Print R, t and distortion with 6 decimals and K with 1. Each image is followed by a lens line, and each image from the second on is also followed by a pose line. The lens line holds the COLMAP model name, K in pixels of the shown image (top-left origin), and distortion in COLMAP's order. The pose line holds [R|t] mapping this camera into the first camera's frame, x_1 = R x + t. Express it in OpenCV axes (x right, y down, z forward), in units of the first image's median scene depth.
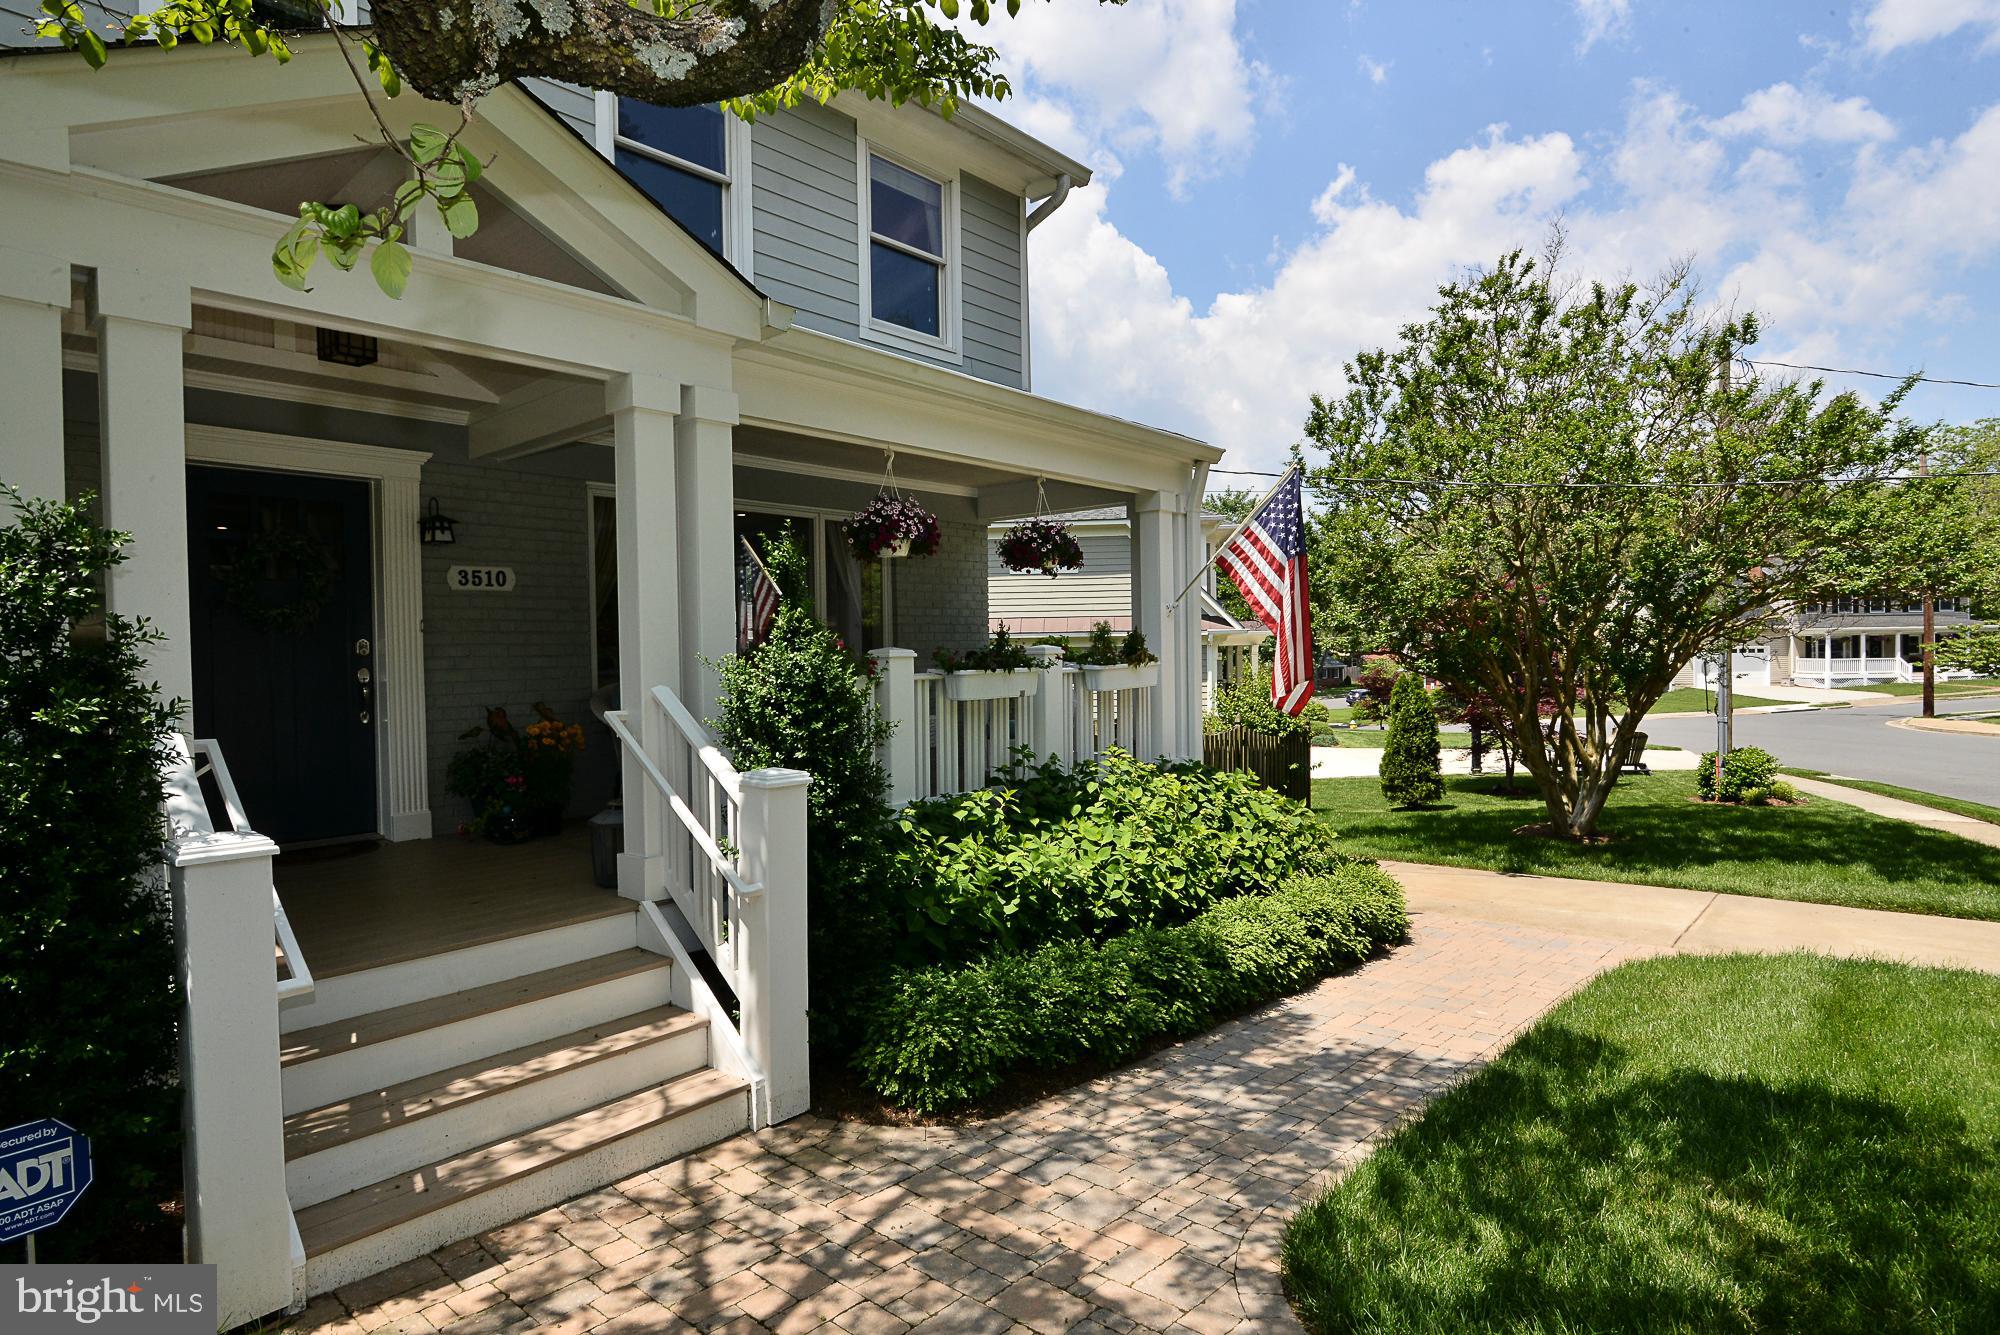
lens RADIAL K [[1052.4, 0, 1002.5], [0, 1052.4, 644.0], [0, 0, 1]] dist [-0.002803, -0.001868]
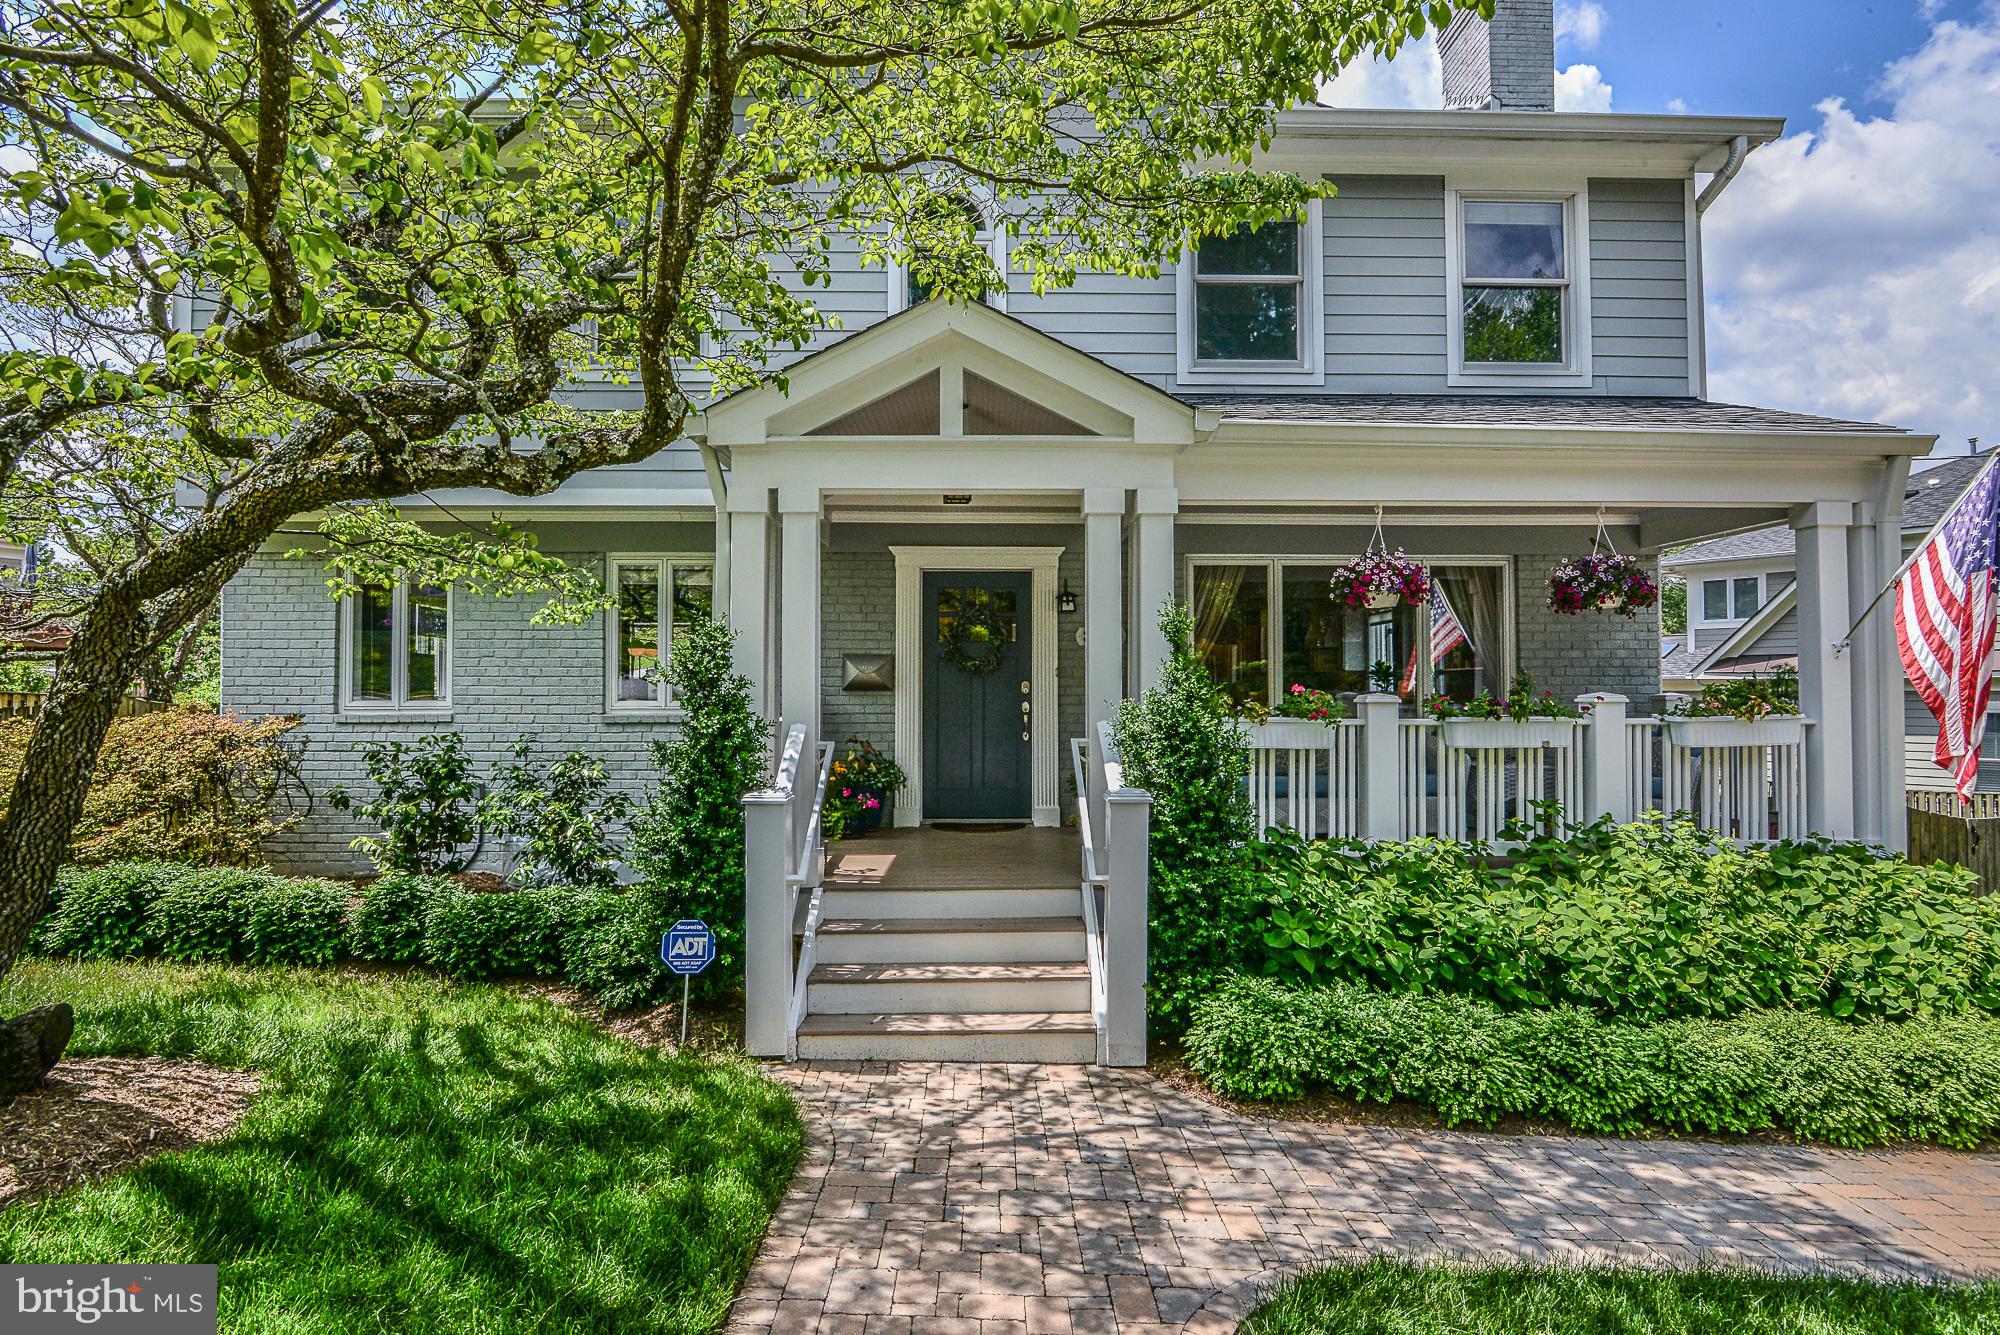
lens RADIAL K [[1027.8, 0, 1001.8], [0, 1027.8, 669.9], [0, 0, 1]] dist [-0.012786, 0.000145]
pose [[0.680025, 0.002120, -0.733186, 0.518412], [-0.006467, 0.999974, -0.003107, -0.019206], [0.733160, 0.006855, 0.680021, 0.019515]]
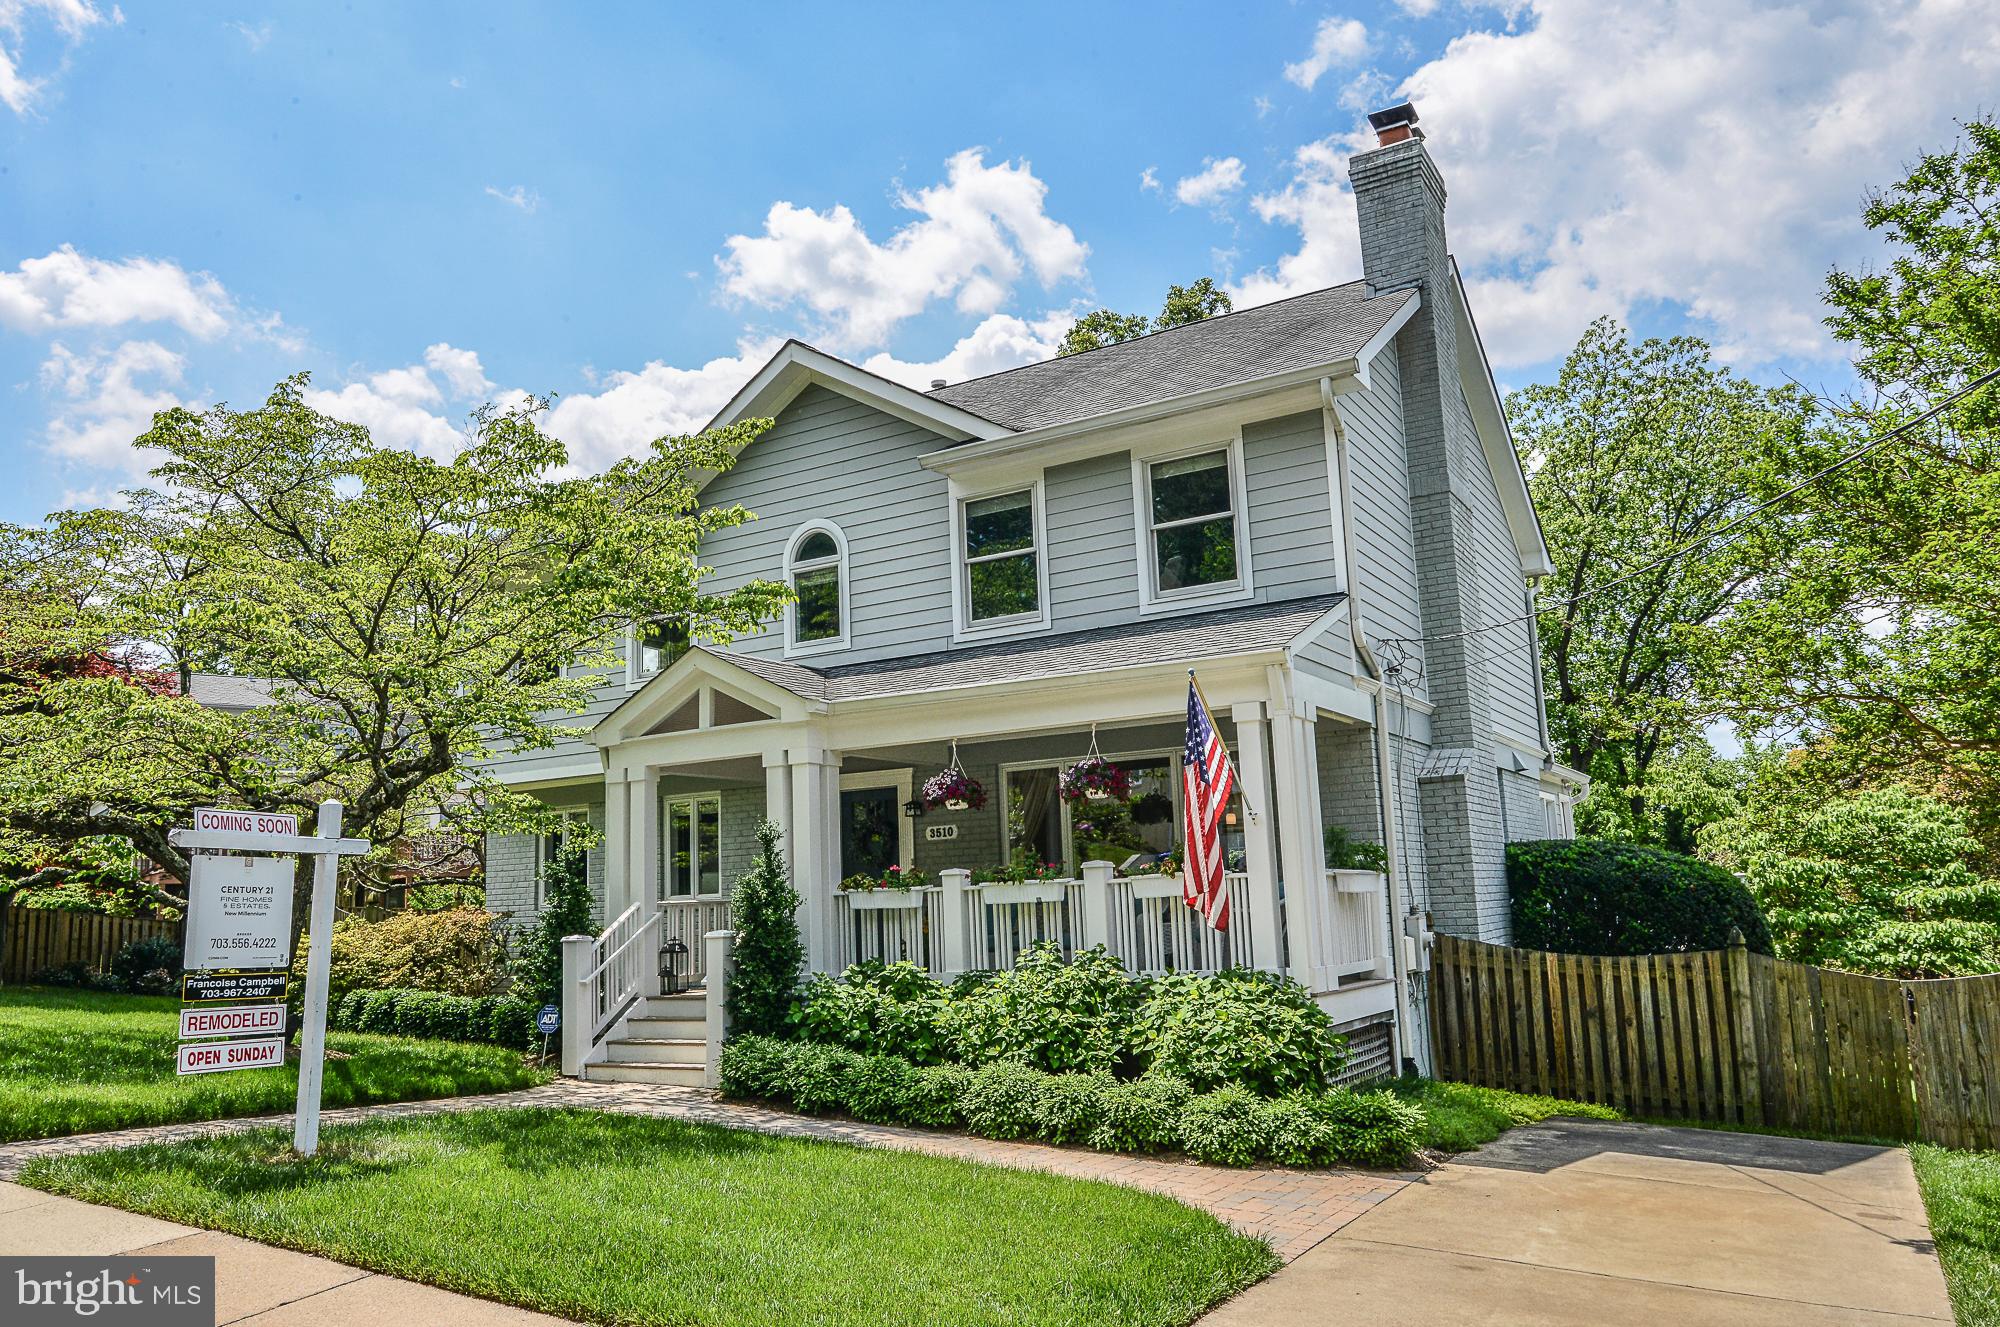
lens RADIAL K [[1452.2, 0, 945.7], [0, 1452.2, 669.0], [0, 0, 1]] dist [0.002994, 0.000190]
pose [[0.167622, -0.151423, -0.974153, 2.635968], [0.040196, 0.988362, -0.146715, 0.033674], [0.985032, -0.014564, 0.171757, 0.817969]]
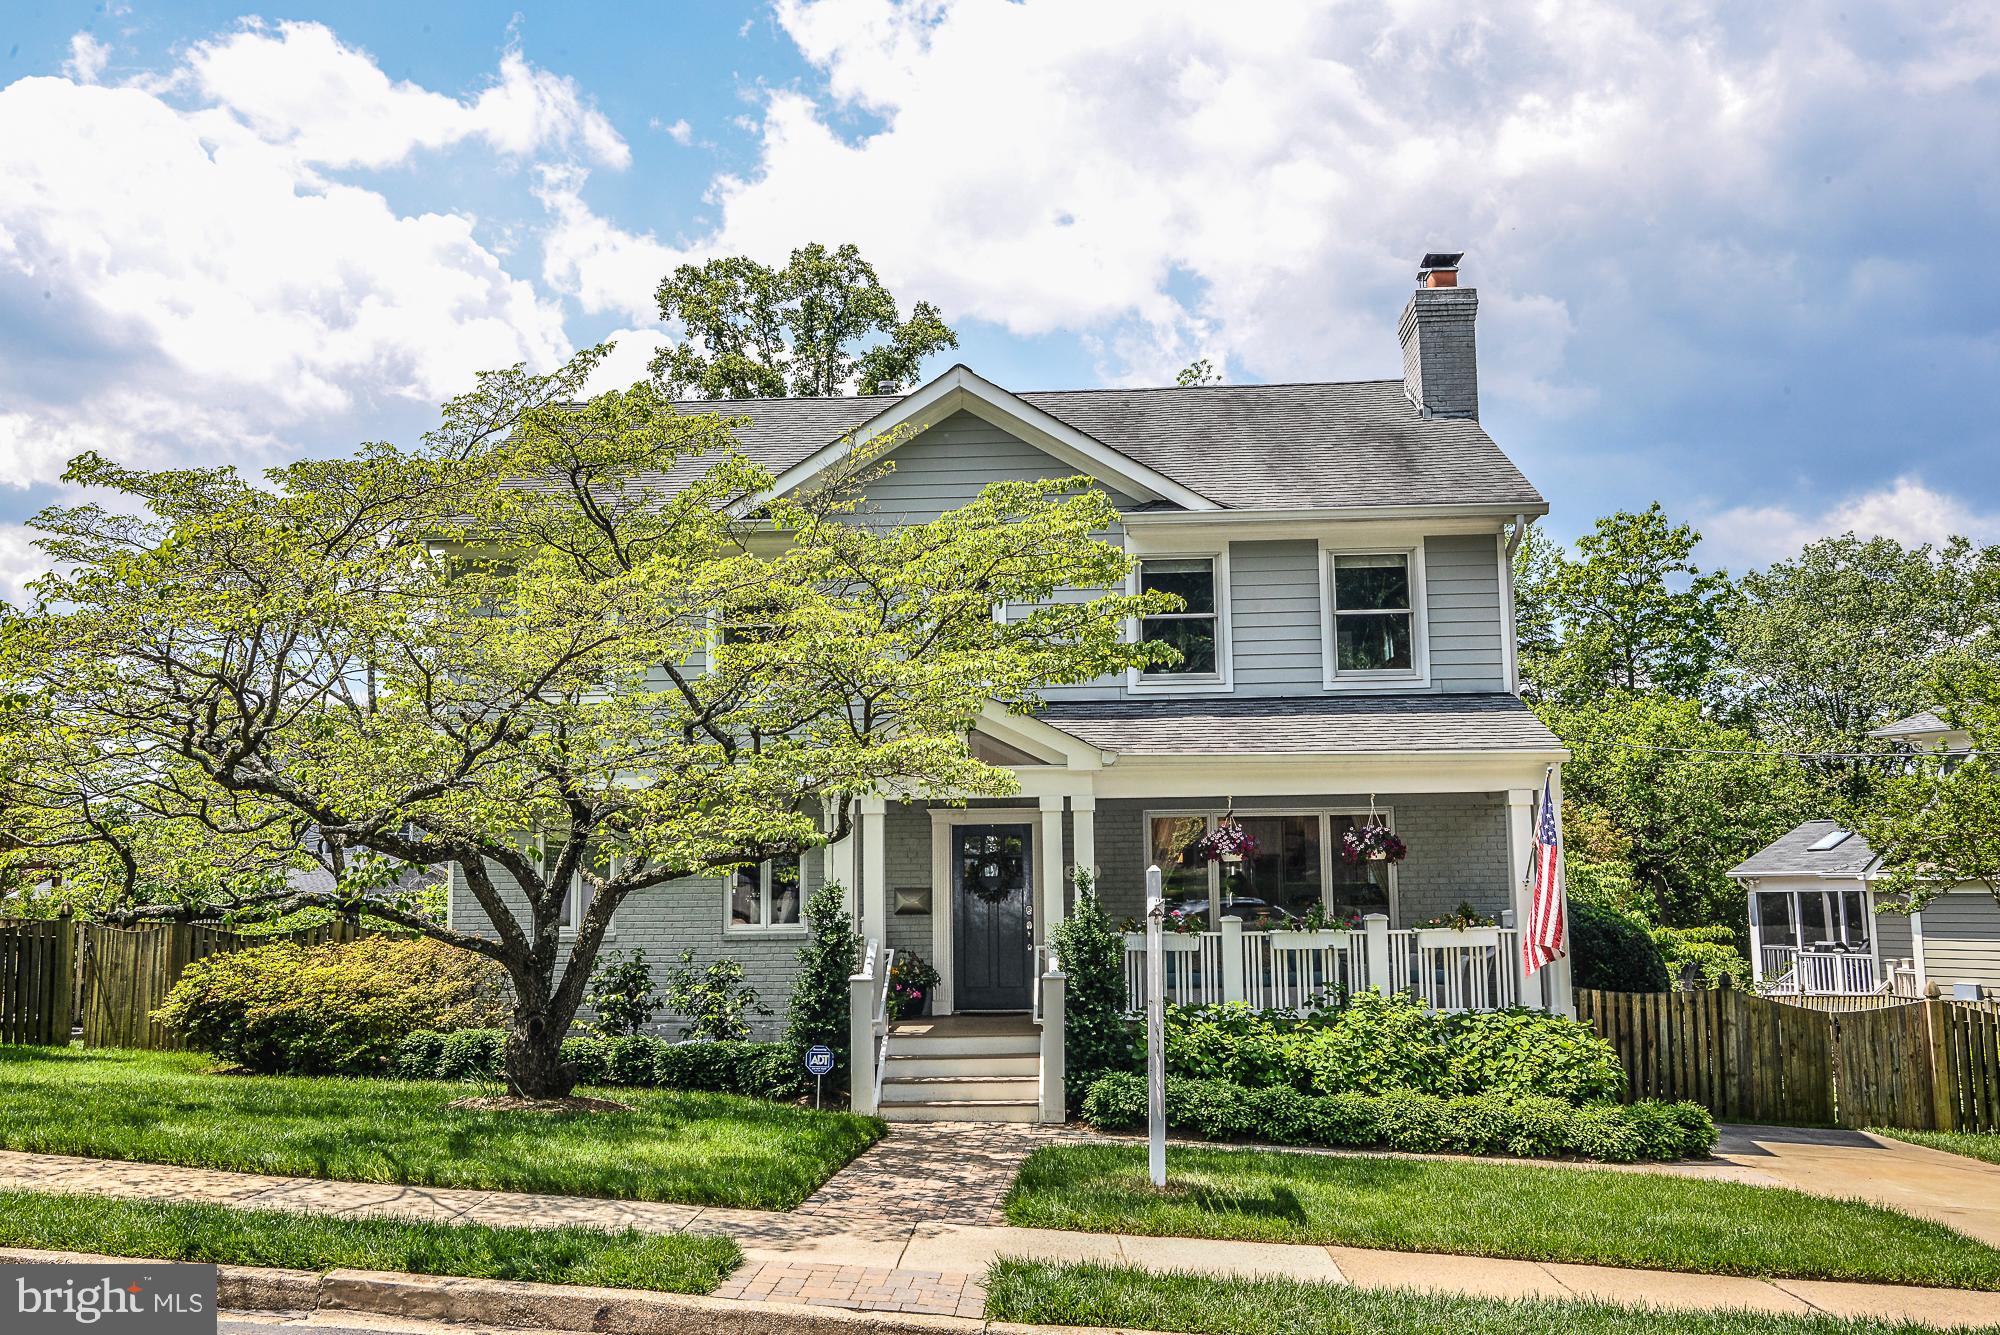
lens RADIAL K [[1706.4, 0, 999.7], [0, 1706.4, 665.9], [0, 0, 1]] dist [0.024010, -0.013938]
pose [[0.623474, -0.091648, -0.776454, 2.410626], [0.007501, 0.993761, -0.111275, -0.122013], [0.781808, 0.063552, 0.620272, -1.348504]]
